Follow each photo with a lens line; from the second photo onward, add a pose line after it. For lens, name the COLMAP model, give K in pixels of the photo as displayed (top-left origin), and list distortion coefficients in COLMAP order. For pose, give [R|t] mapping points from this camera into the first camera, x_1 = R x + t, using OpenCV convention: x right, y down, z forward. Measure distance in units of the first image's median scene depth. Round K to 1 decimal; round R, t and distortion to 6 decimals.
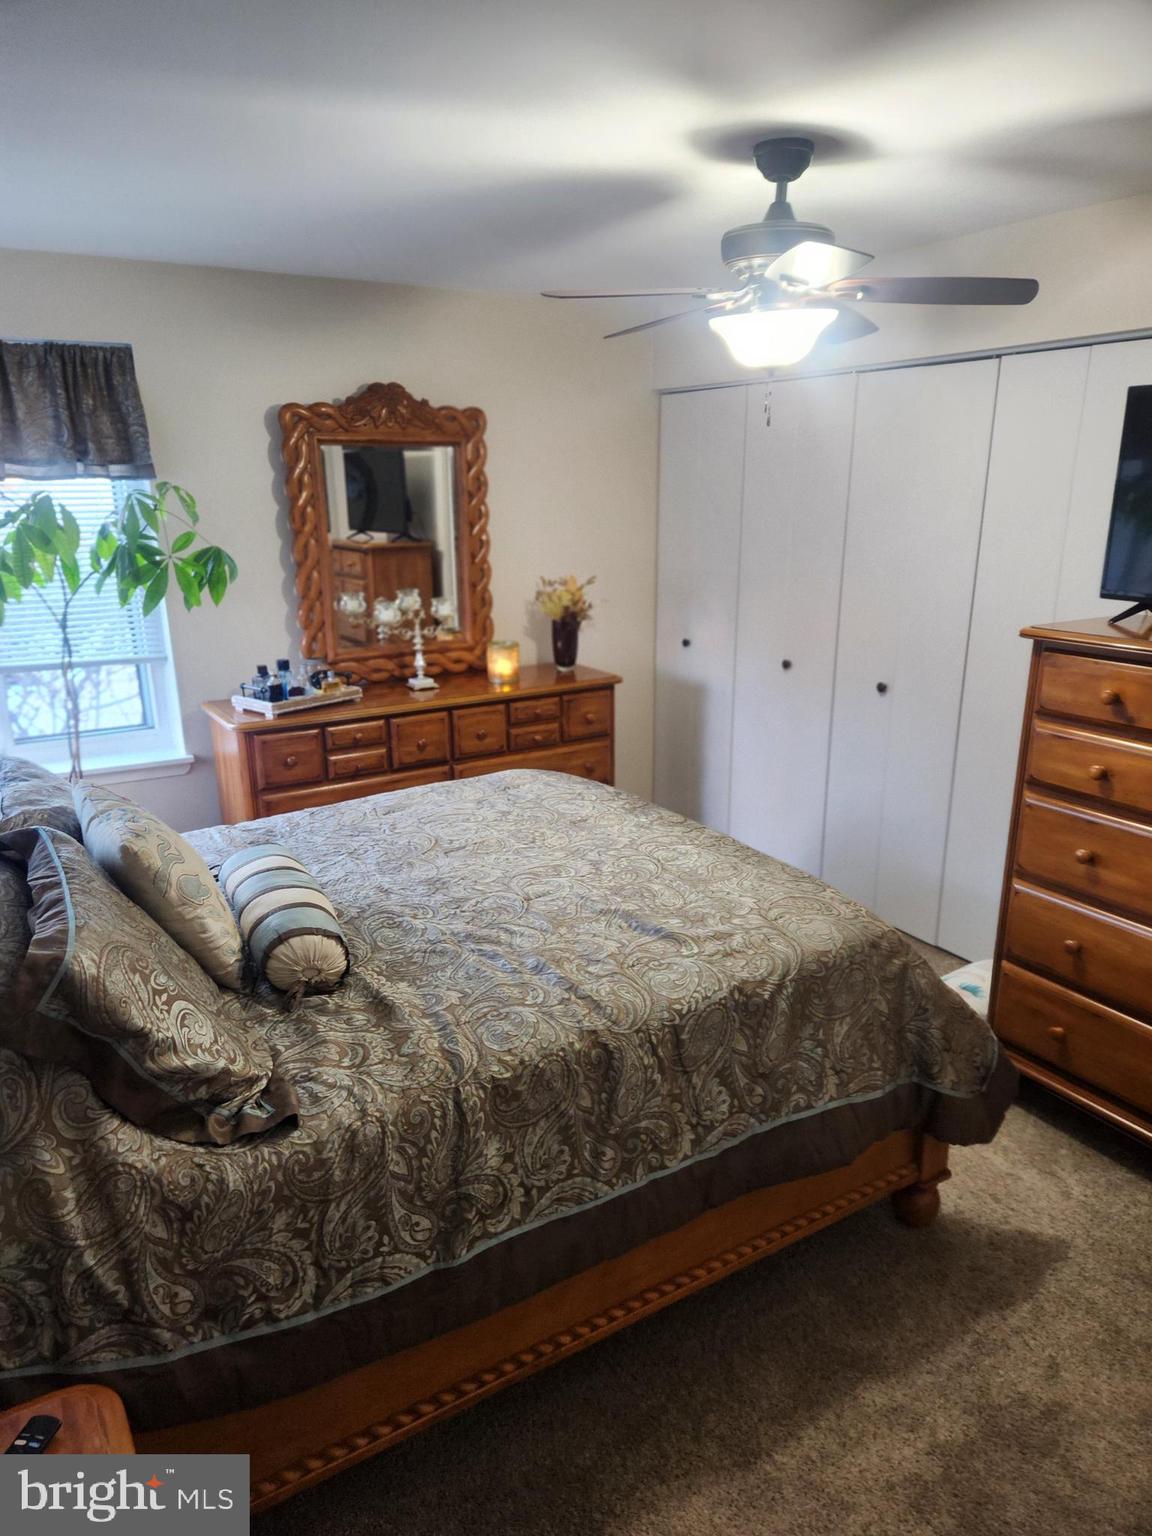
lens RADIAL K [[1041.0, 0, 581.6], [0, 1041.0, 797.3], [0, 0, 1]] dist [0.081367, -0.079264]
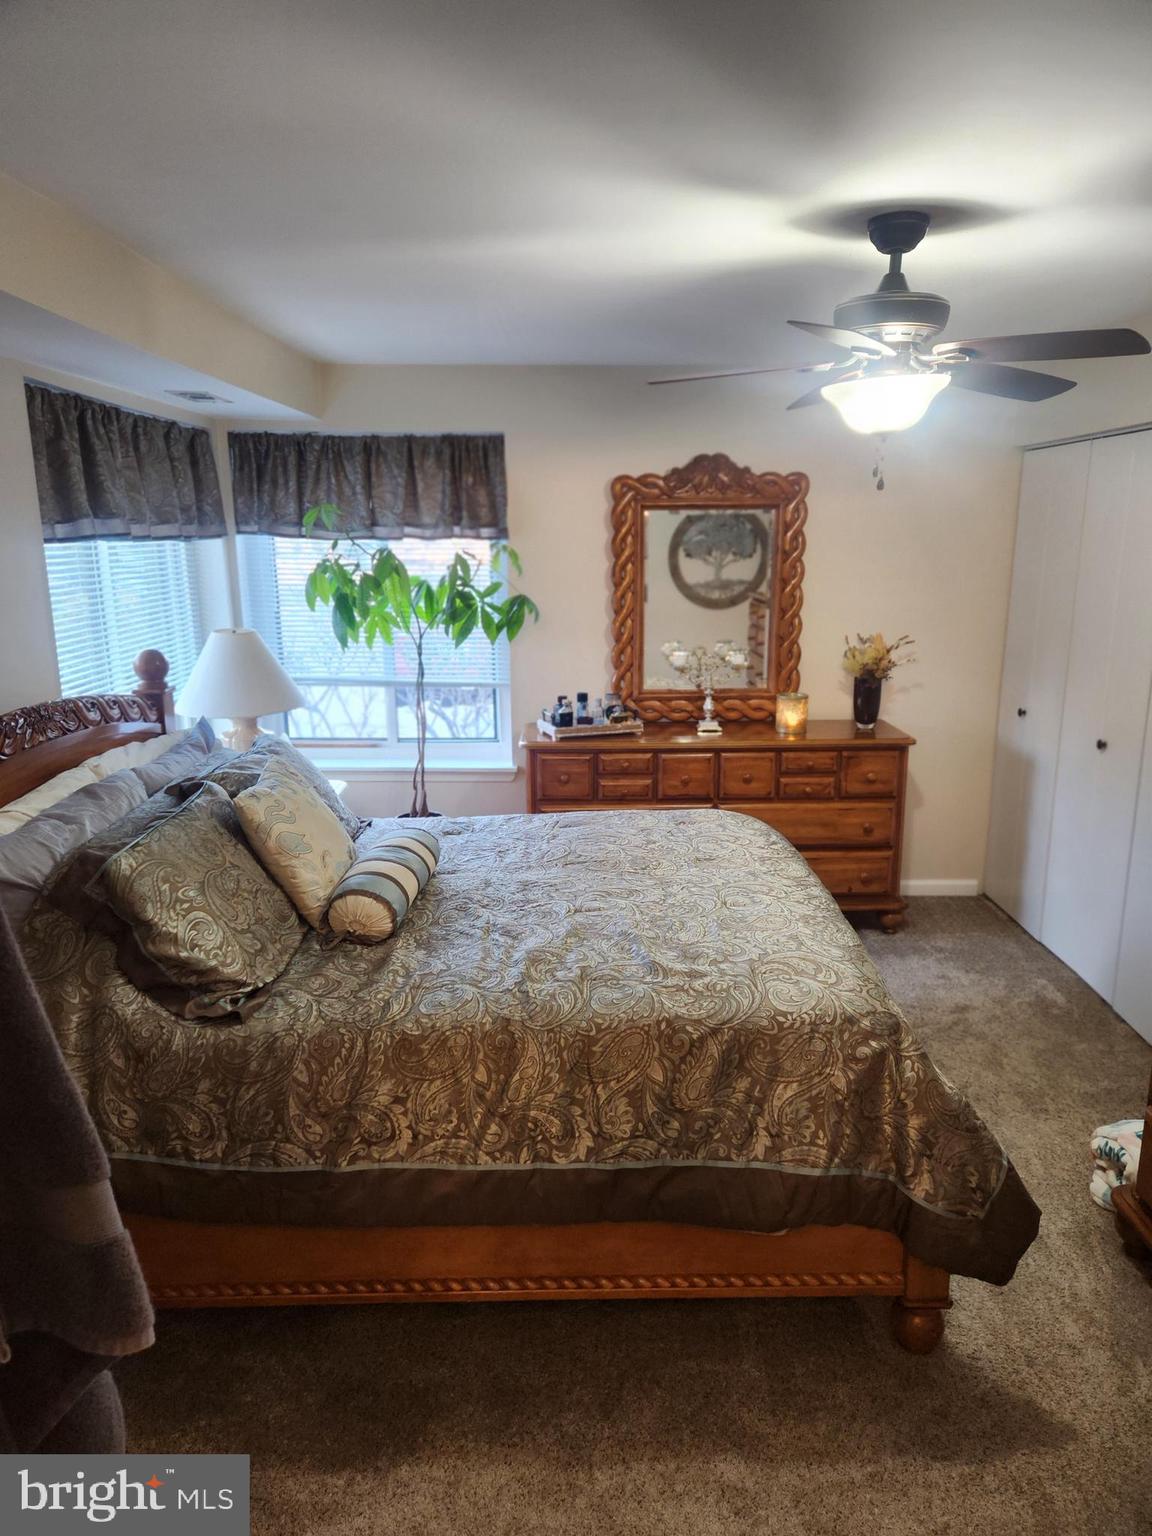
lens RADIAL K [[1041.0, 0, 592.7], [0, 1041.0, 784.1], [0, 0, 1]] dist [0.081367, -0.079264]
pose [[0.860792, 0.123959, -0.493631, 0.499470], [-0.154624, 0.987737, -0.021595, -0.014367], [0.484900, 0.094916, 0.869404, 0.028962]]
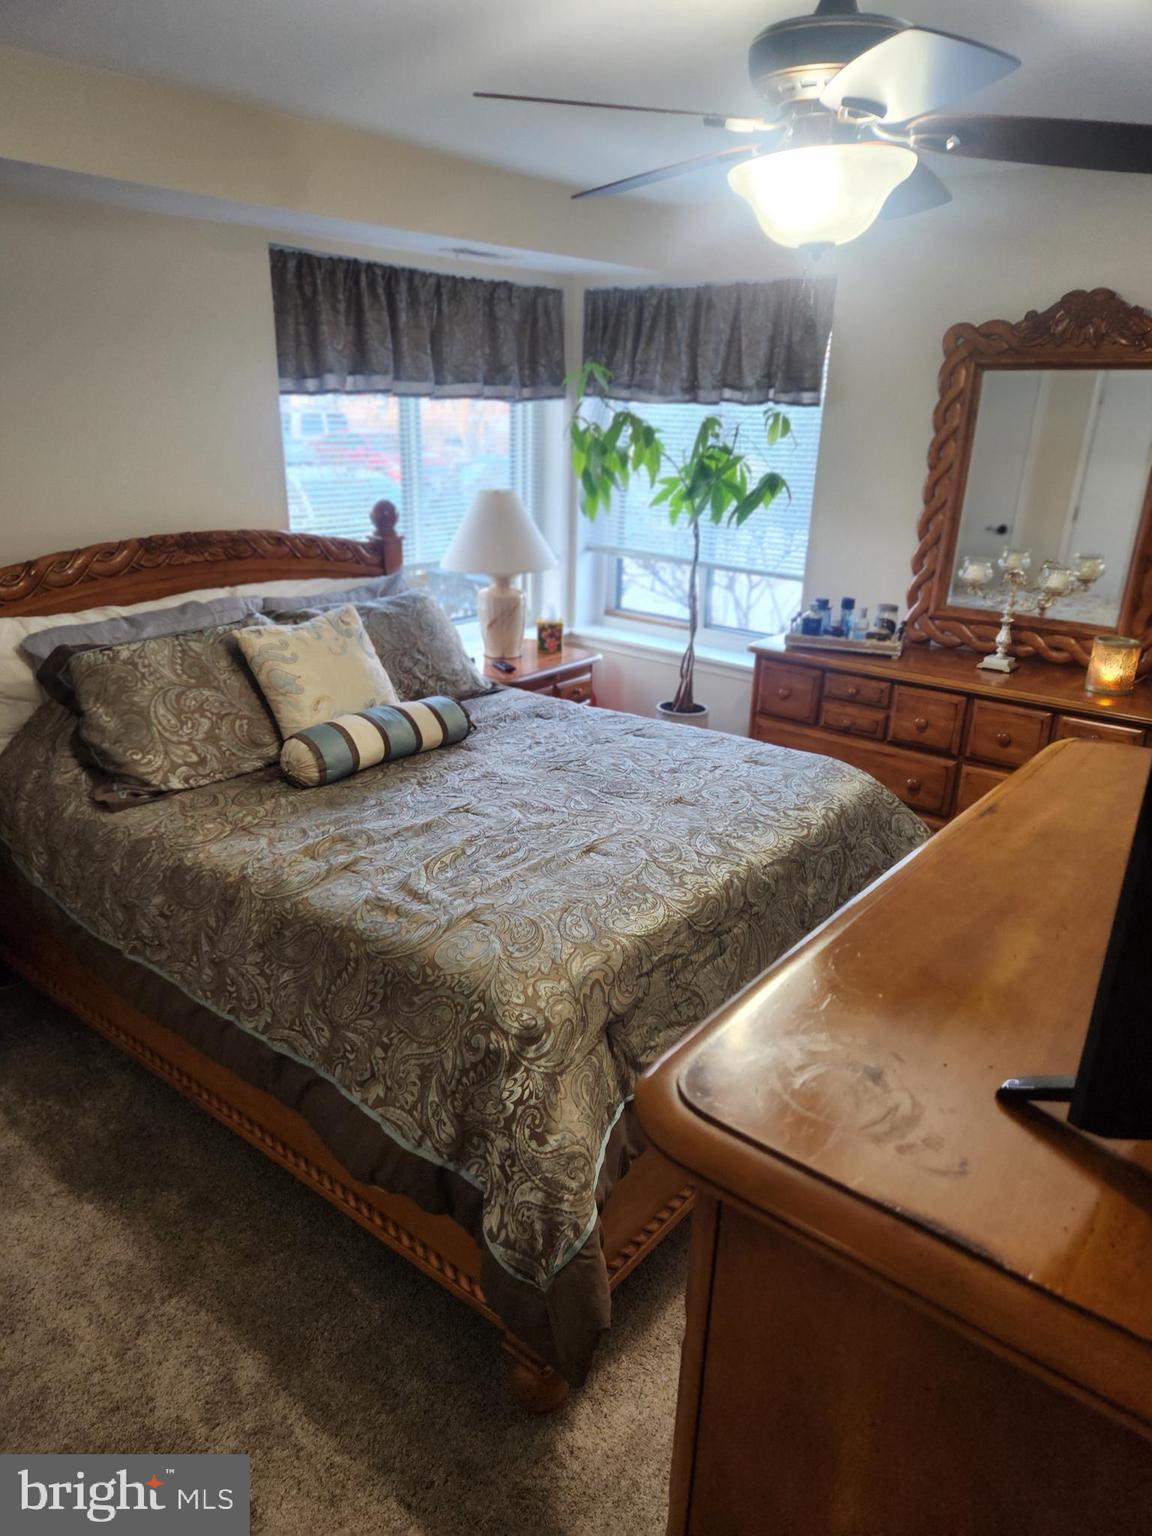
lens RADIAL K [[1041.0, 0, 558.6], [0, 1041.0, 793.7], [0, 0, 1]] dist [0.081367, -0.079264]
pose [[0.315865, 0.349364, -0.882142, 0.899887], [-0.306747, 0.917412, 0.253497, -0.212215], [0.897851, 0.190524, 0.396945, 0.673606]]
